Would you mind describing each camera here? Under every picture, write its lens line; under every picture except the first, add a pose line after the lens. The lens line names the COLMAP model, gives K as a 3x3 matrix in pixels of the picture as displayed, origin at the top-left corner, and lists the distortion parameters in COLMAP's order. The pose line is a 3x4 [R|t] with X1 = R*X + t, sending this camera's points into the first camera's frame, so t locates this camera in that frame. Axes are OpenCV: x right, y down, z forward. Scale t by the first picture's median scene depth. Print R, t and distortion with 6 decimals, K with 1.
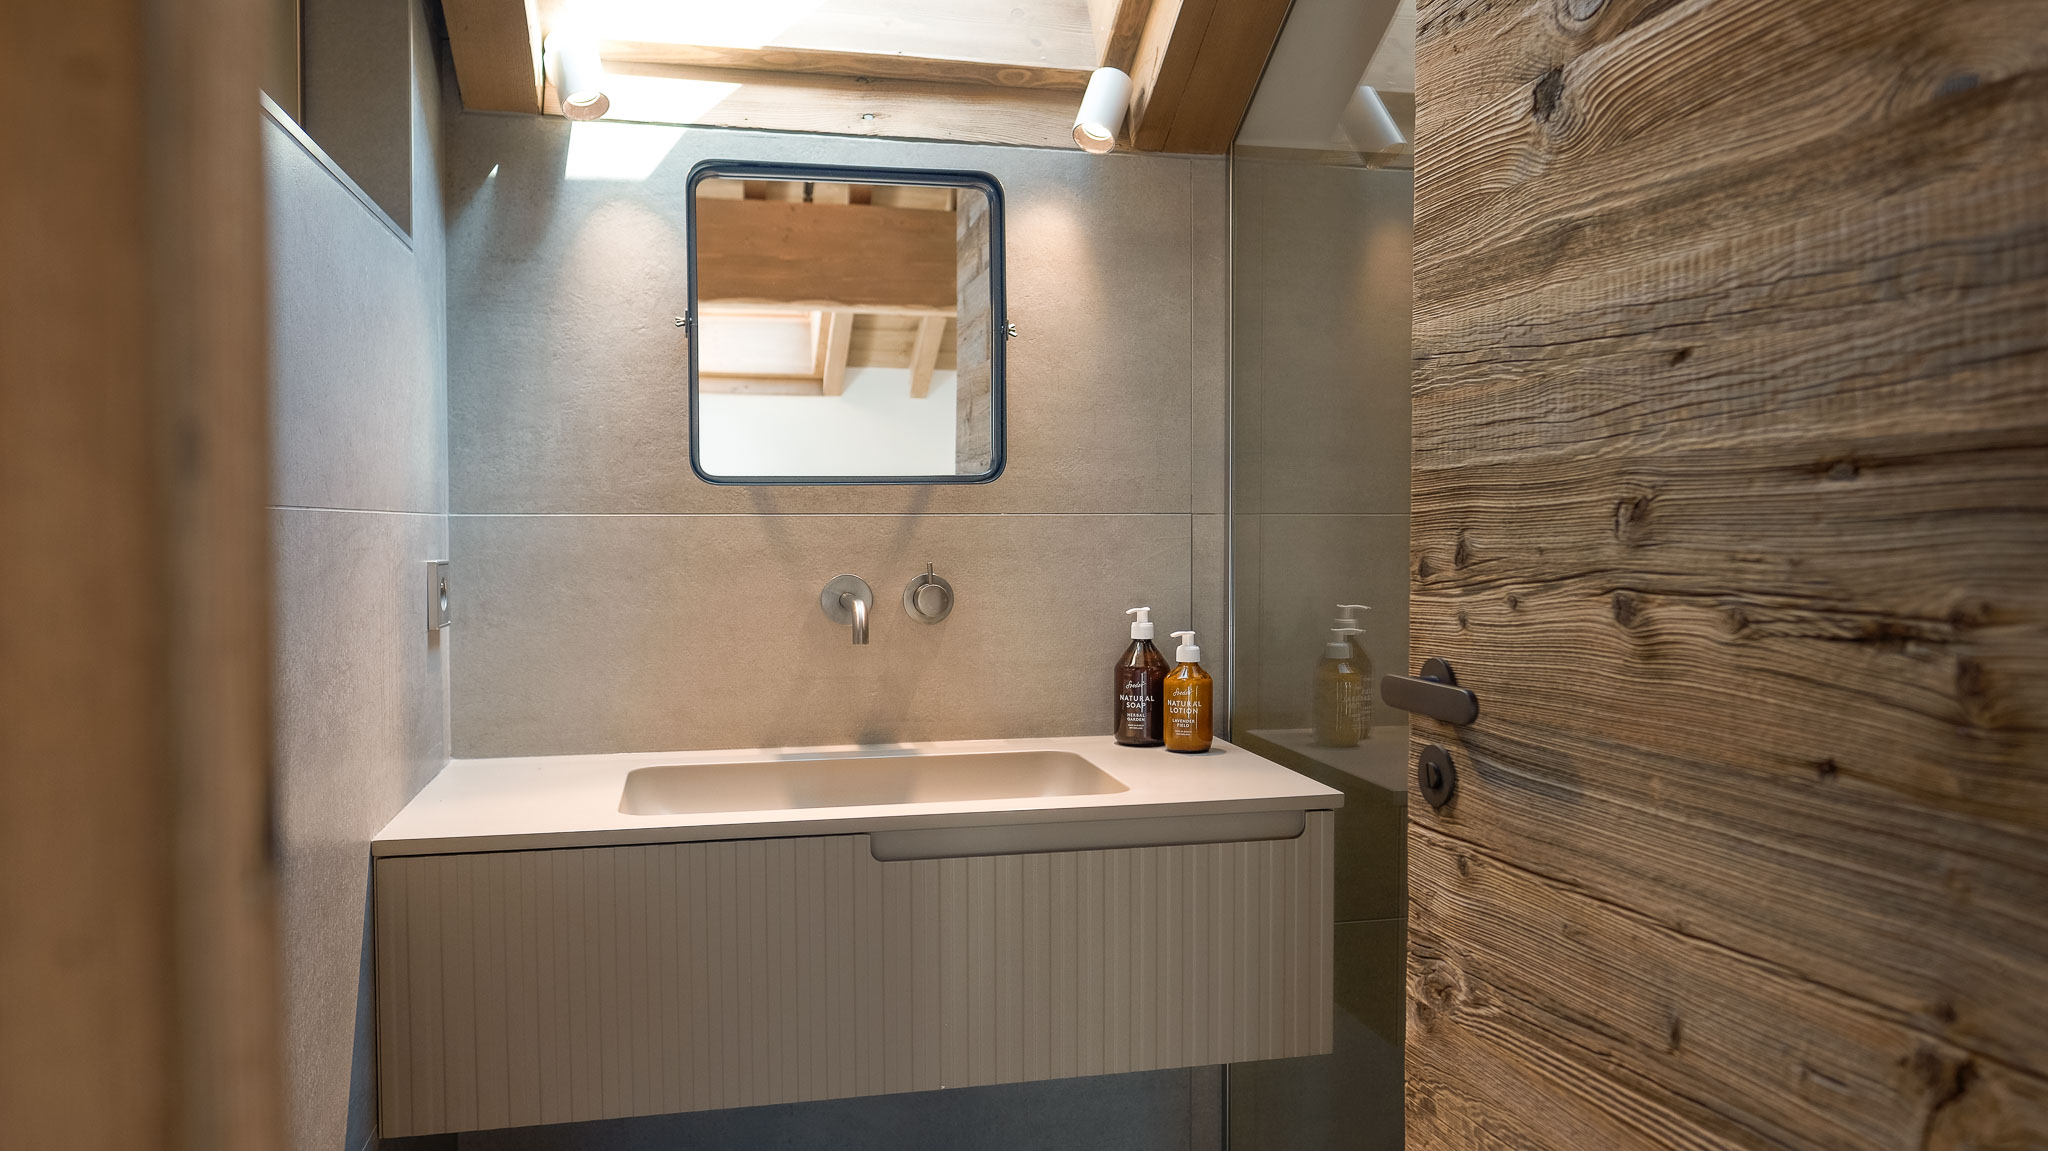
lens RADIAL K [[1403.3, 0, 1082.3], [0, 1403.3, 580.2], [0, 0, 1]] dist [0.006240, 0.000511]
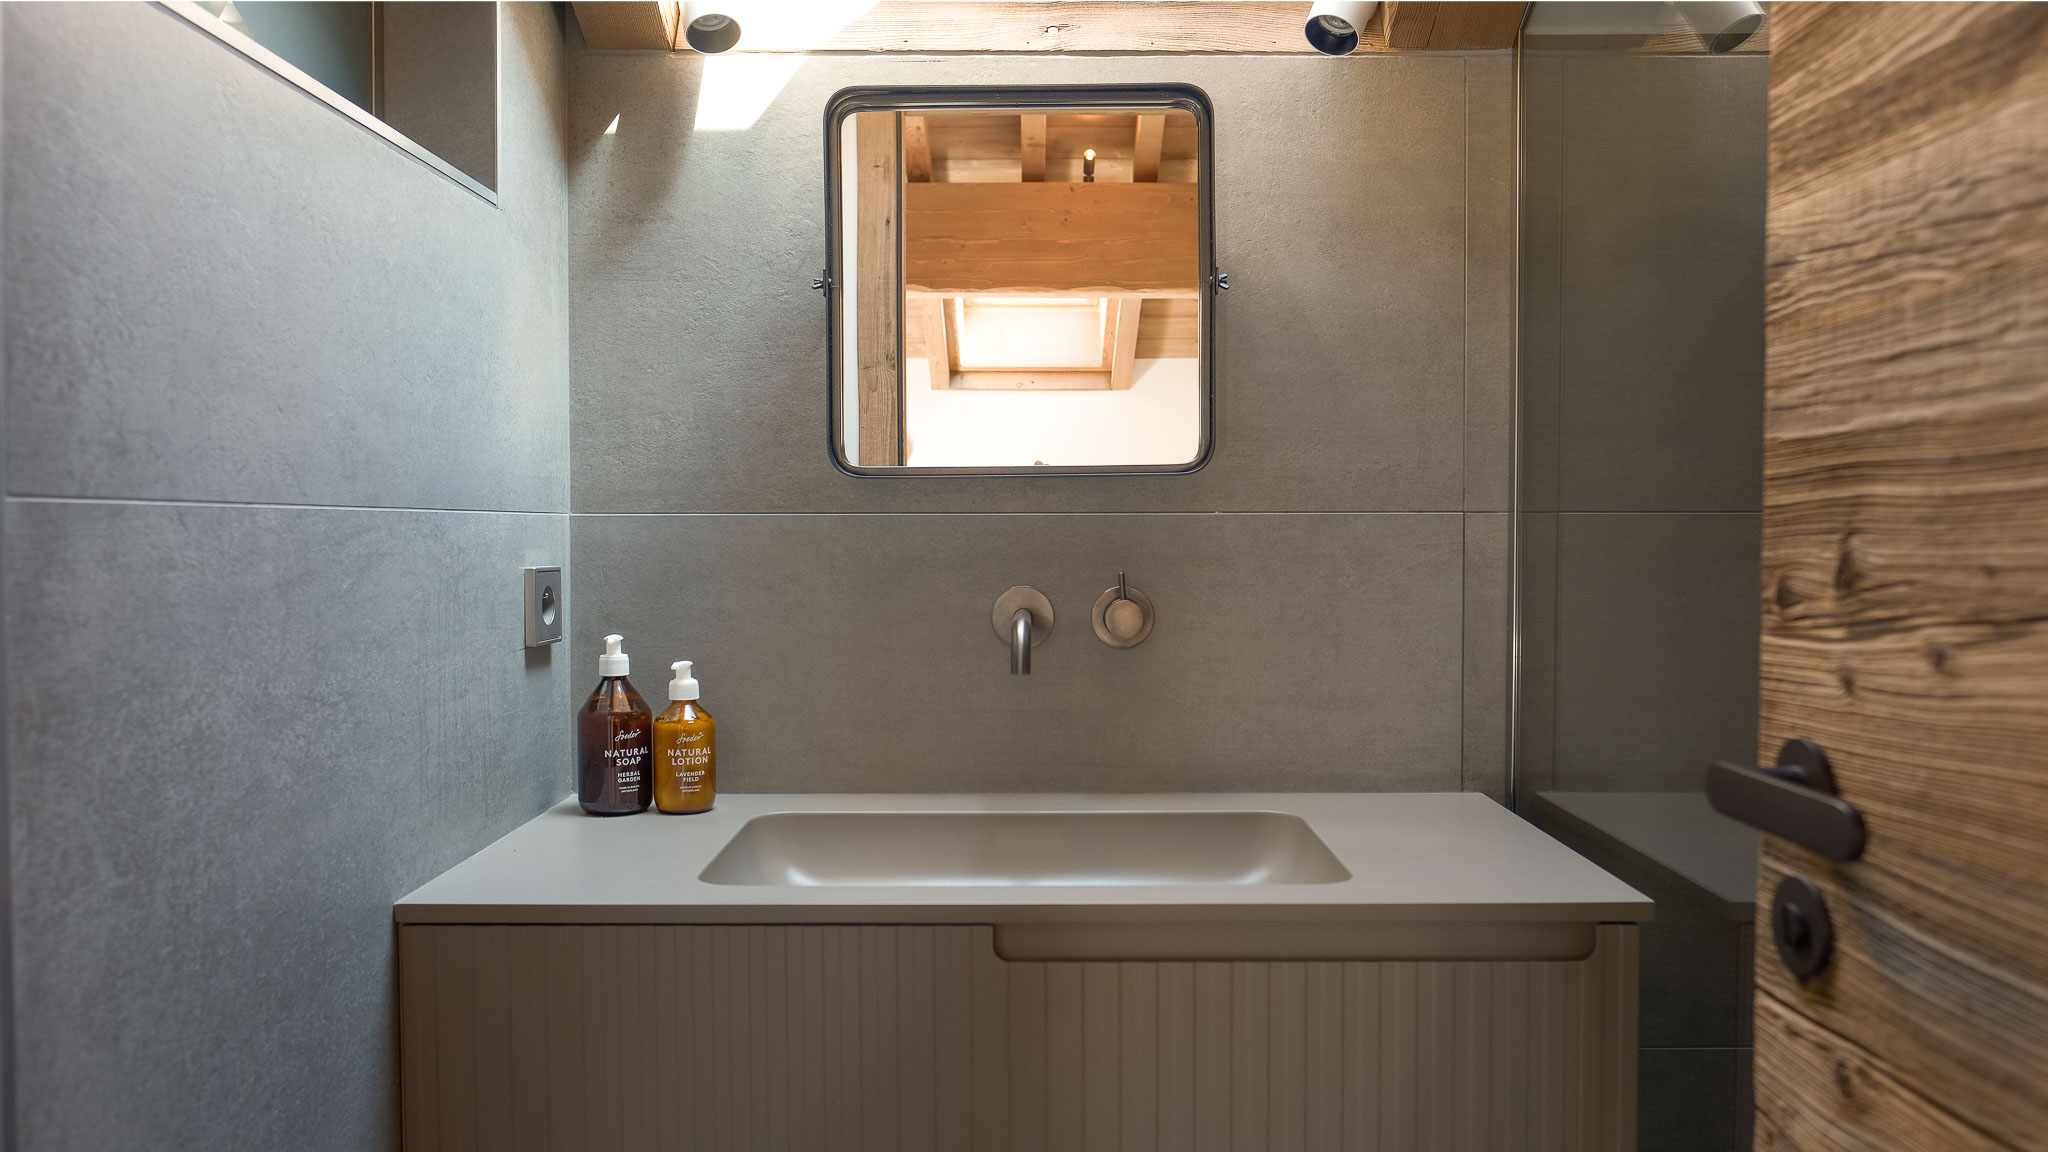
lens RADIAL K [[1482.2, 0, 1024.0], [0, 1482.2, 576.0], [0, 0, 1]] dist [-0.000092, -0.003361]
pose [[0.963776, 0.010095, -0.266522, 0.090722], [-0.012815, 0.999882, -0.008469, -0.006876], [0.266405, 0.011577, 0.963792, 0.262715]]
